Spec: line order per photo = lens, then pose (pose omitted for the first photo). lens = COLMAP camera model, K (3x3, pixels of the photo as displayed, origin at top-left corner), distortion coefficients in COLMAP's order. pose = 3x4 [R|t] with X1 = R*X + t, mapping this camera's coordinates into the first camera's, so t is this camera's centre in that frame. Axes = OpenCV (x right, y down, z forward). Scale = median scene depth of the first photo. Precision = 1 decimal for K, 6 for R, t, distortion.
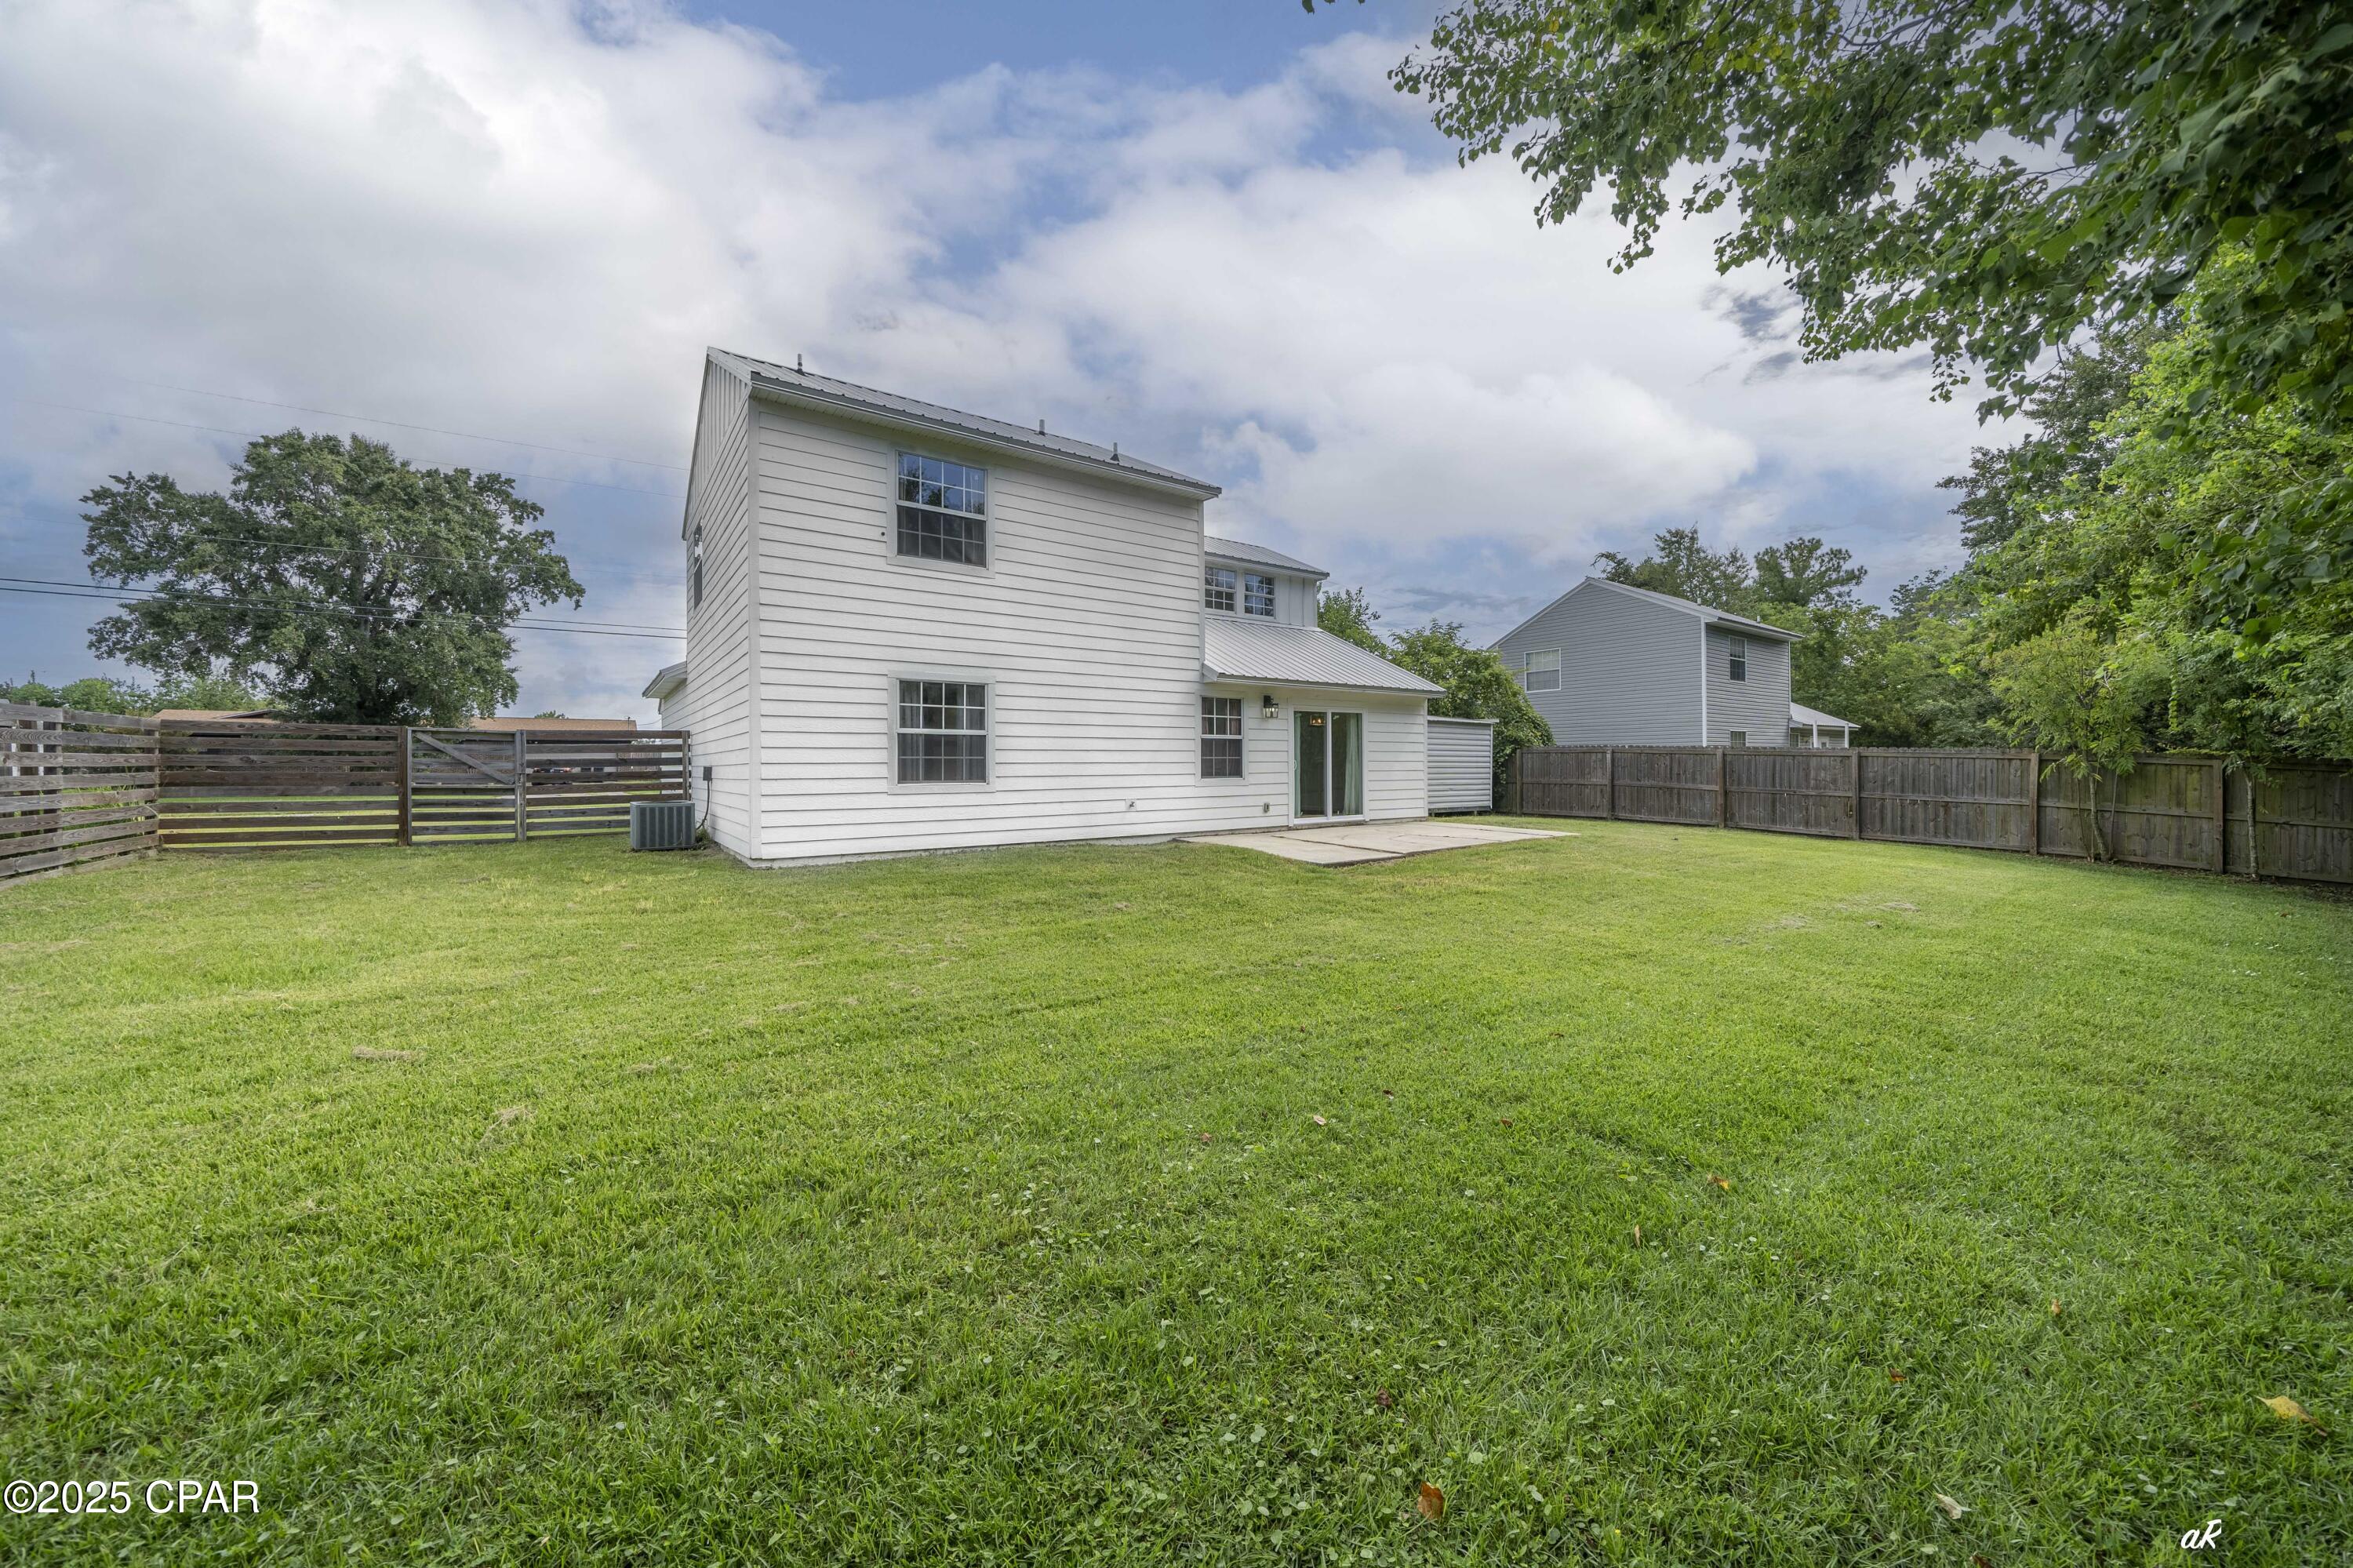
lens RADIAL K [[785.8, 0, 1167.9], [0, 785.8, 790.8], [0, 0, 1]] dist [-0.003798, -0.000181]
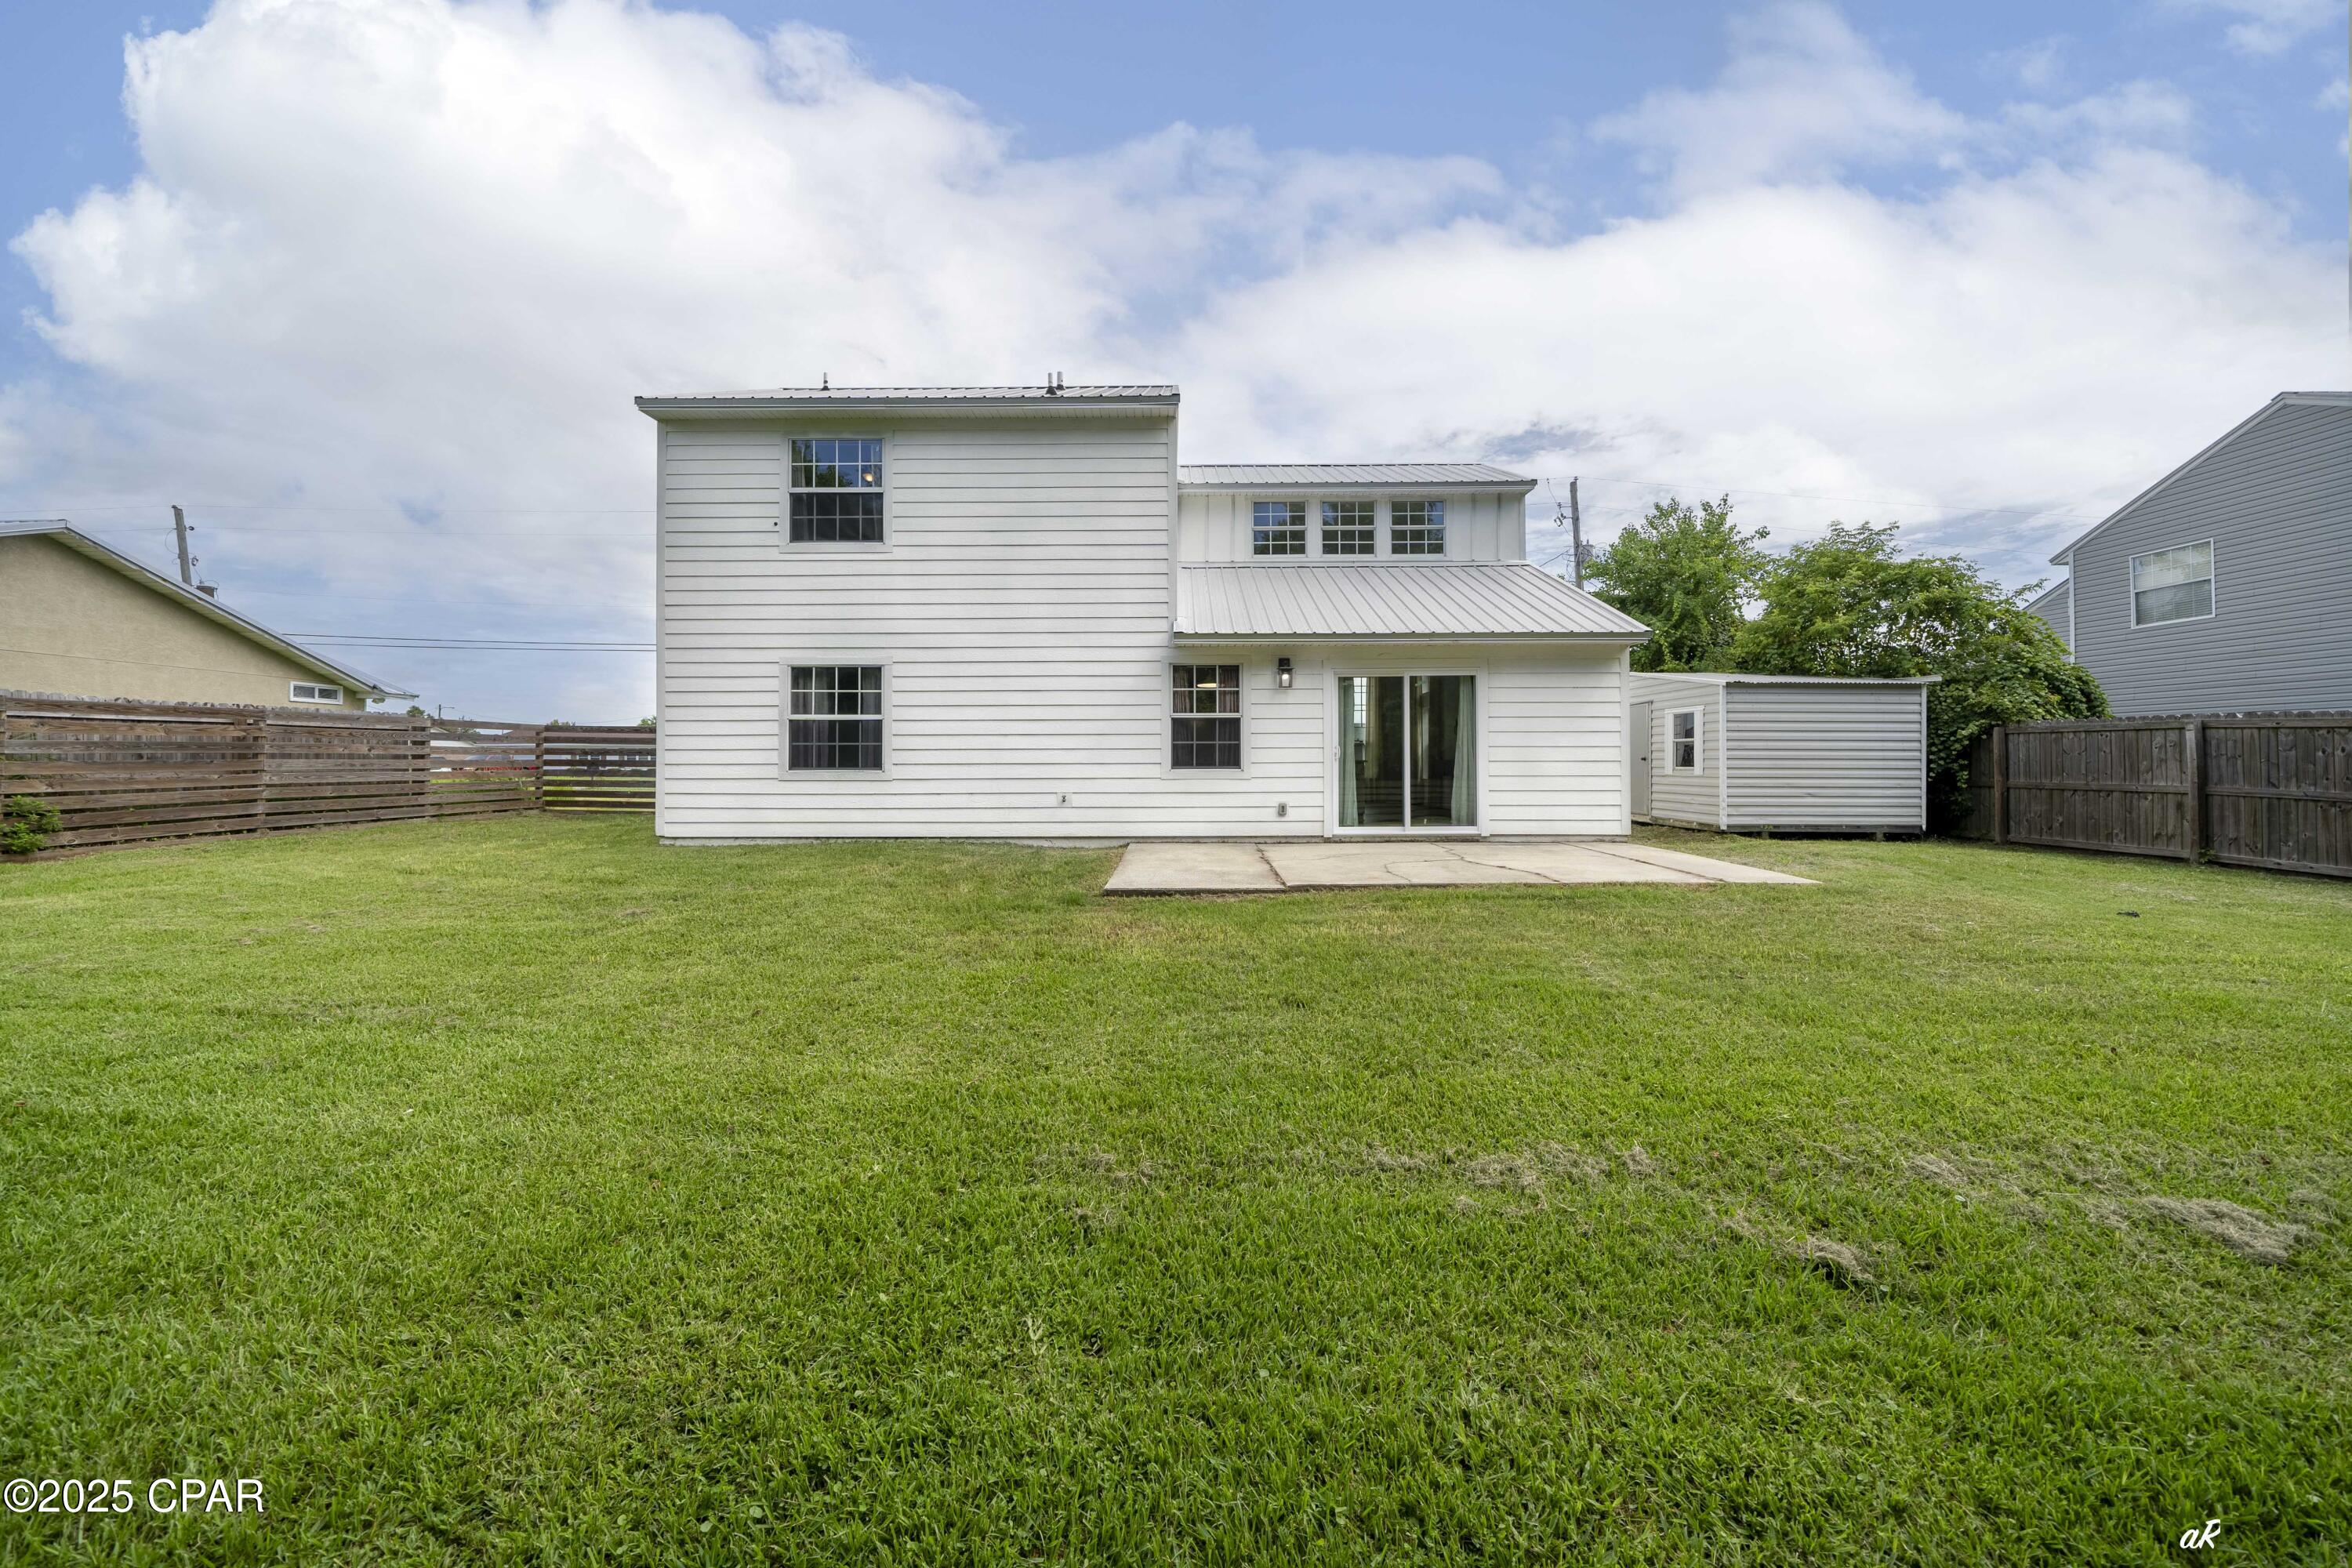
lens RADIAL K [[792.0, 0, 1192.2], [0, 792.0, 775.6], [0, 0, 1]] dist [-0.007208, -0.000089]
pose [[0.820092, 0.010326, -0.572138, 0.504318], [-0.020027, 0.999743, -0.010663, -0.001088], [0.571881, 0.020203, 0.820088, 0.359031]]
